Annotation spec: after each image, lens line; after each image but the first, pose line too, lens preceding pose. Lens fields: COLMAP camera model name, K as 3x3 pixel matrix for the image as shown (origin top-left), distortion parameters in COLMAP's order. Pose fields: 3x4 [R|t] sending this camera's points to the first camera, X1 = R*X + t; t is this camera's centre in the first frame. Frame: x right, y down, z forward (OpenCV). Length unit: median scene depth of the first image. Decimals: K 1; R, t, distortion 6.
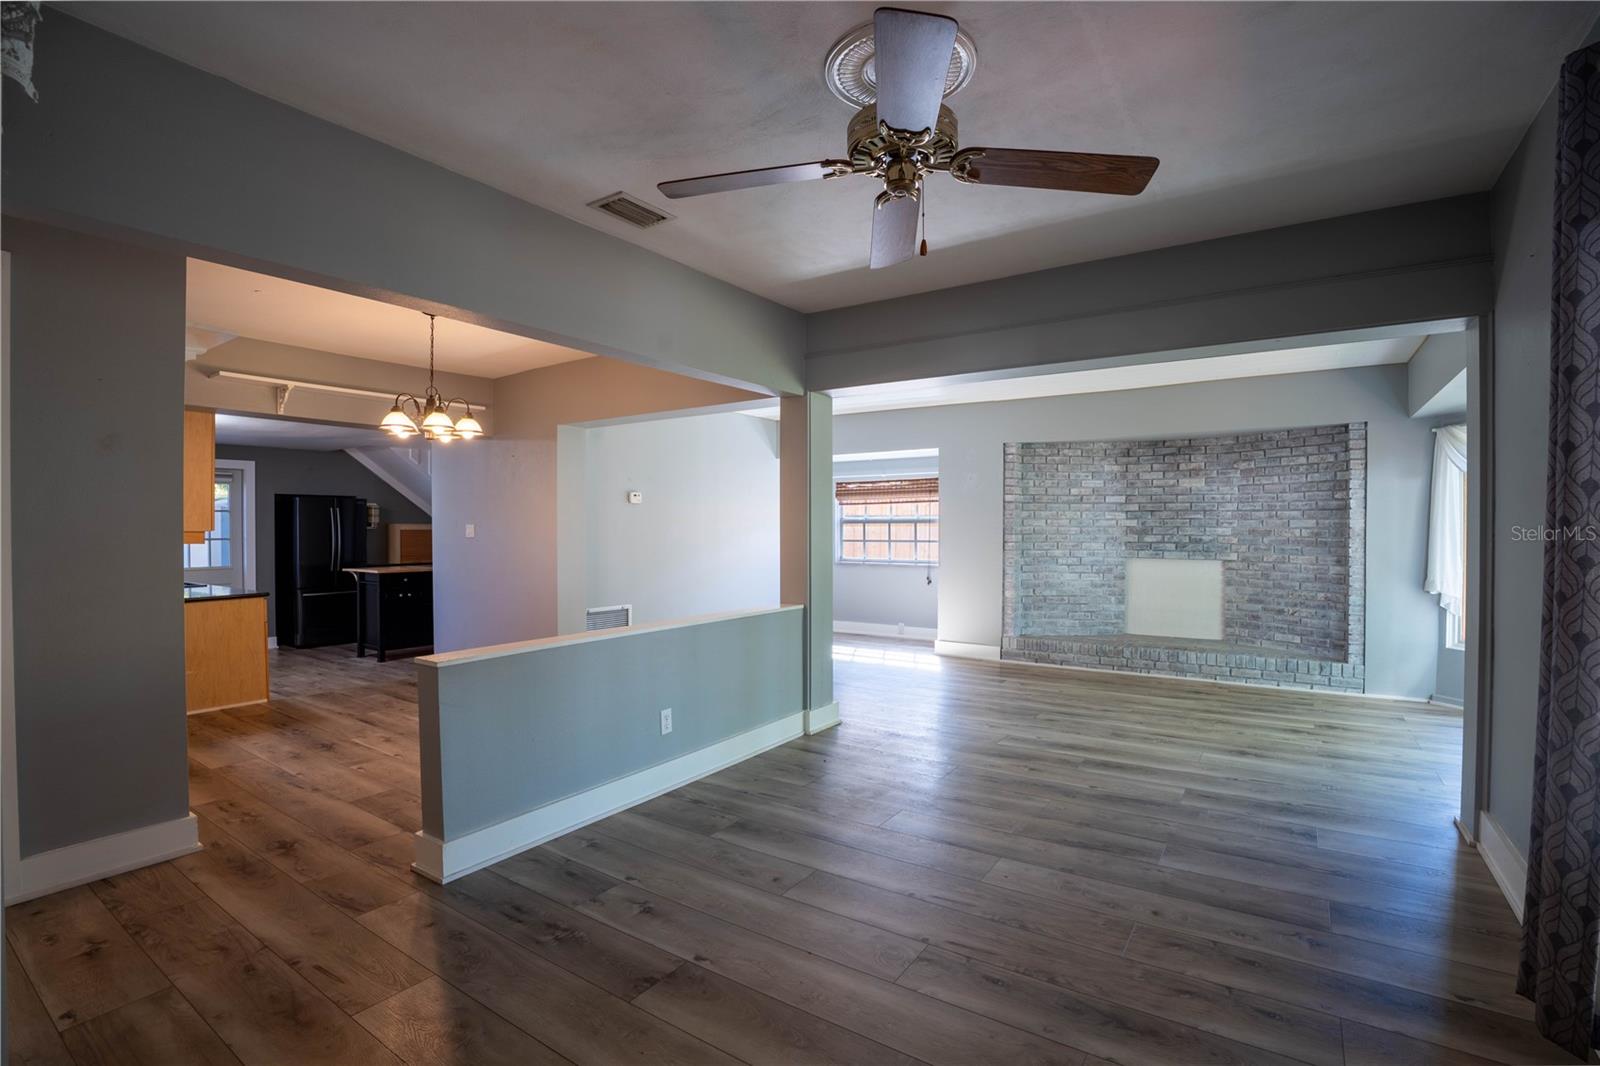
lens RADIAL K [[740.0, 0, 800.0], [0, 740.0, 533.0], [0, 0, 1]] dist [-0.079672, 0.022543]
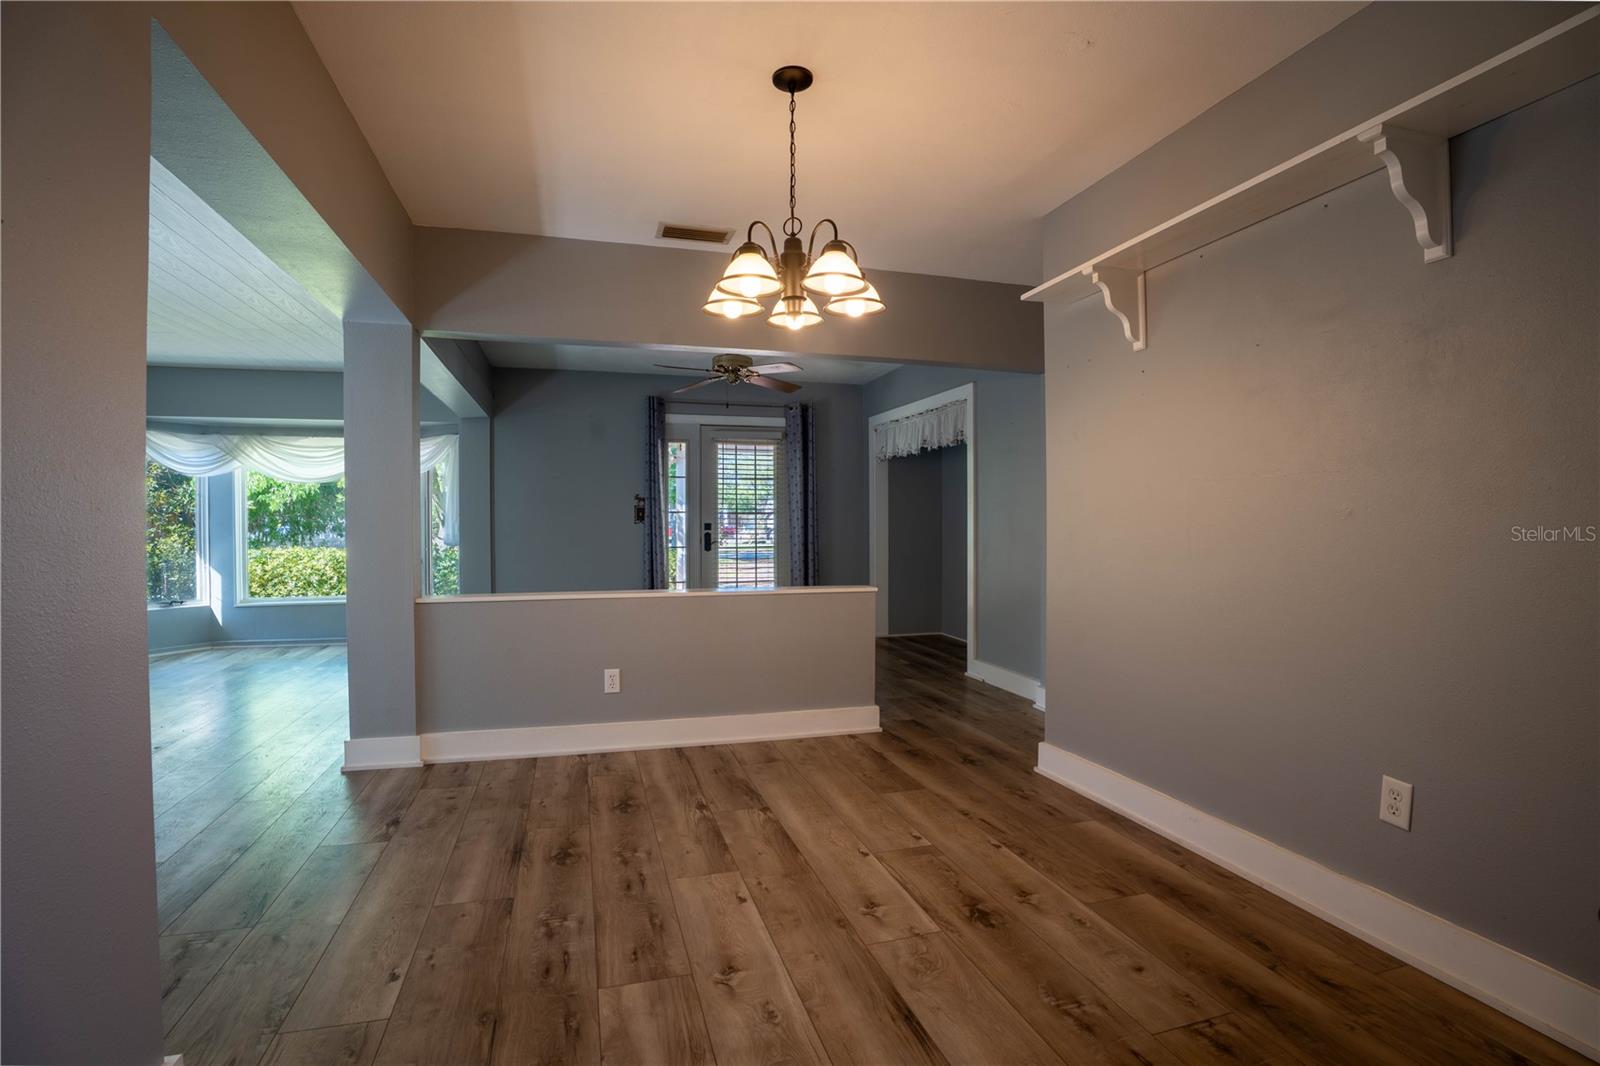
lens RADIAL K [[740.0, 0, 800.0], [0, 740.0, 533.0], [0, 0, 1]] dist [-0.079672, 0.022543]
pose [[-0.775791, -0.006347, 0.630958, -0.557724], [0.006935, 0.999803, 0.018583, 0.011213], [-0.630952, 0.018793, -0.775594, 0.927416]]
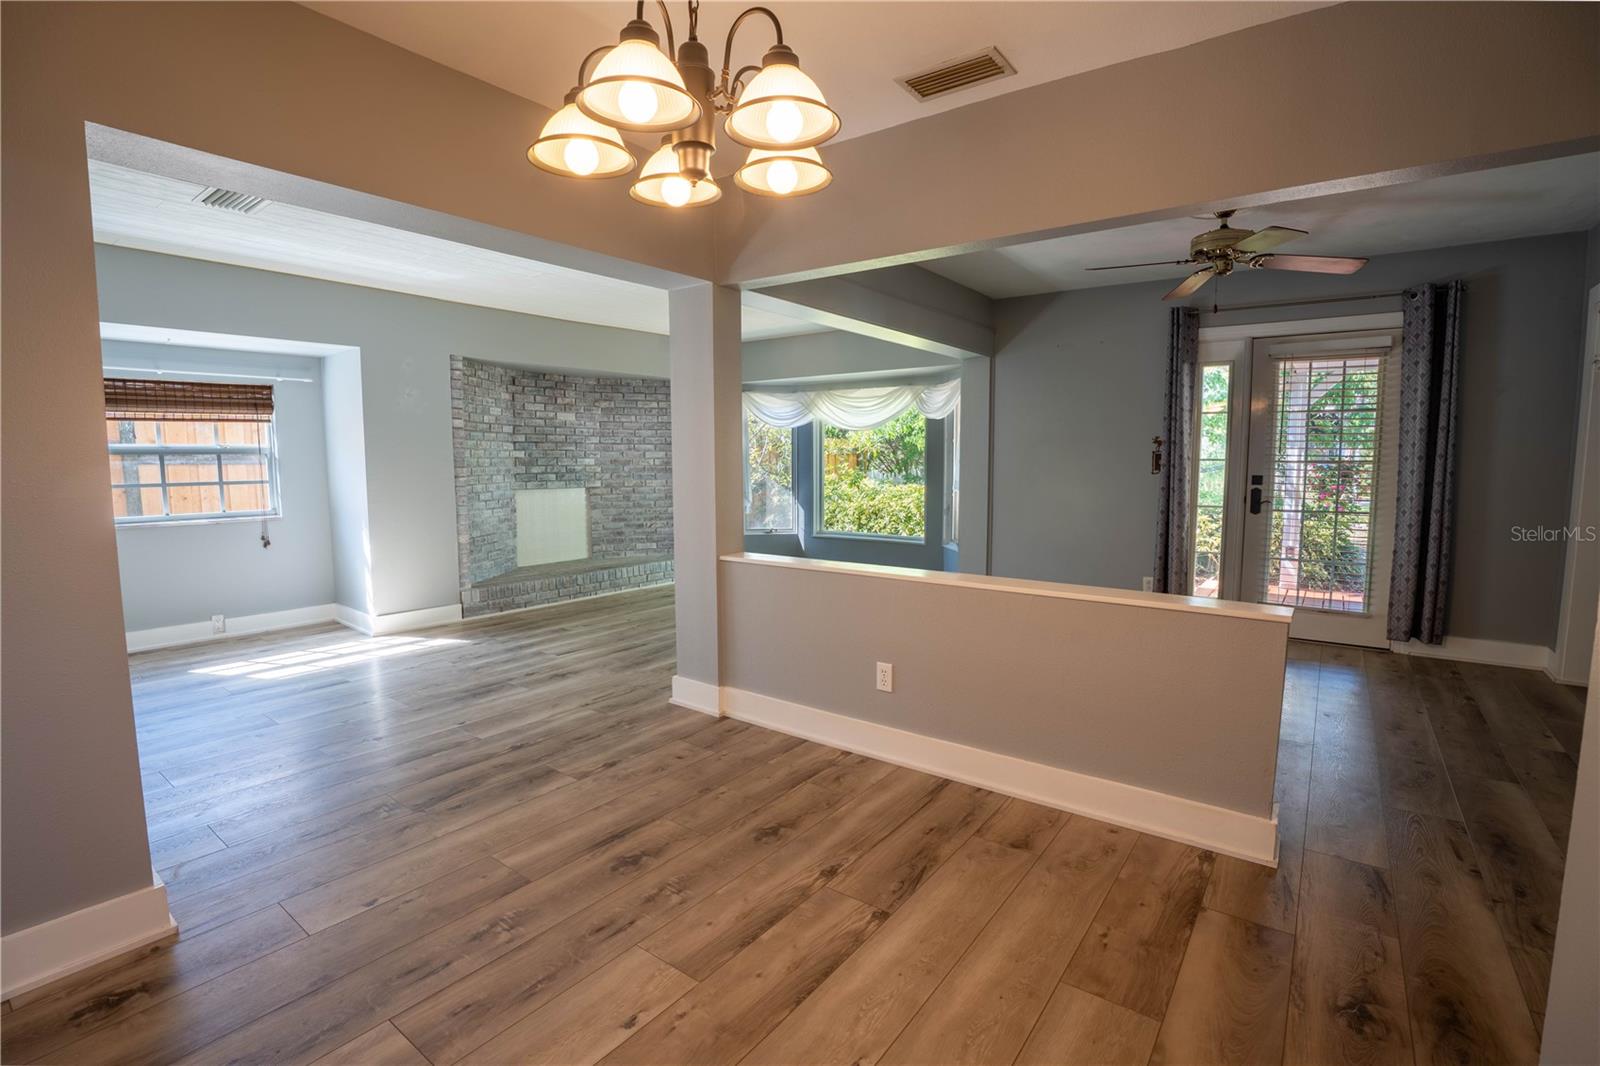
lens RADIAL K [[740.0, 0, 800.0], [0, 740.0, 533.0], [0, 0, 1]] dist [-0.079672, 0.022543]
pose [[0.040798, -0.101031, 0.994046, -0.549956], [0.008776, 0.994873, 0.100755, -0.004208], [-0.999129, 0.004613, 0.041475, 0.618808]]
